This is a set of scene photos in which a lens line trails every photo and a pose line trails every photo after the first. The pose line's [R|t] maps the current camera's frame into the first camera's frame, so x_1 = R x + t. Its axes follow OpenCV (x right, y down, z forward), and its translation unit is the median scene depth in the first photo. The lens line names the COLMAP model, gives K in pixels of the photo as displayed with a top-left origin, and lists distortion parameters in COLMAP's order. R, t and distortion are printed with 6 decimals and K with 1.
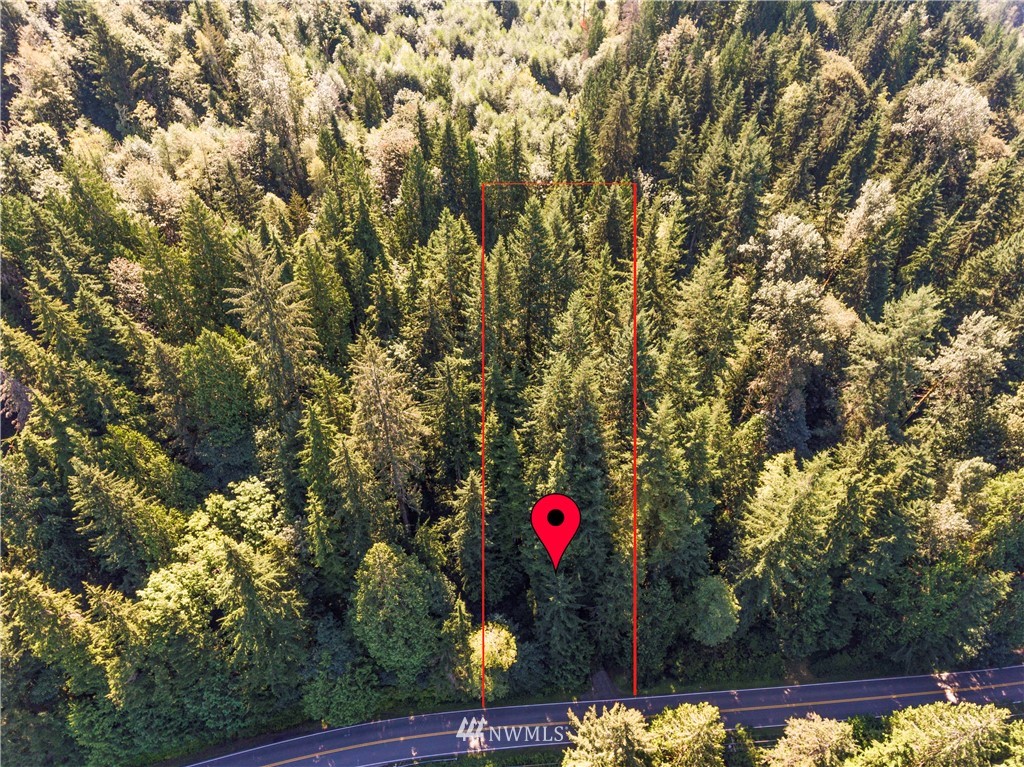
lens RADIAL K [[600.1, 0, 516.9], [0, 600.1, 382.4], [0, 0, 1]] dist [0.000813, -0.002931]
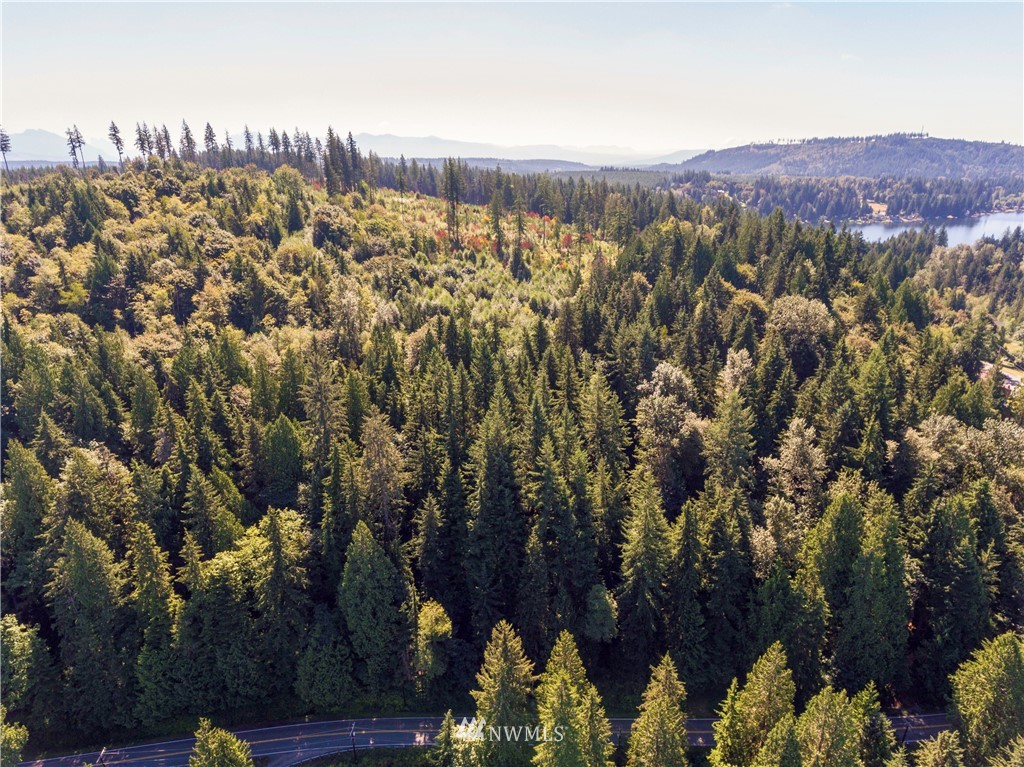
lens RADIAL K [[600.1, 0, 509.3], [0, 600.1, 383.0], [0, 0, 1]] dist [0.000813, -0.002931]
pose [[0.993829, 0.002714, -0.110886, 0.185091], [-0.047603, 0.913391, -0.404289, 0.312182], [0.100185, 0.407073, 0.907884, -0.305629]]
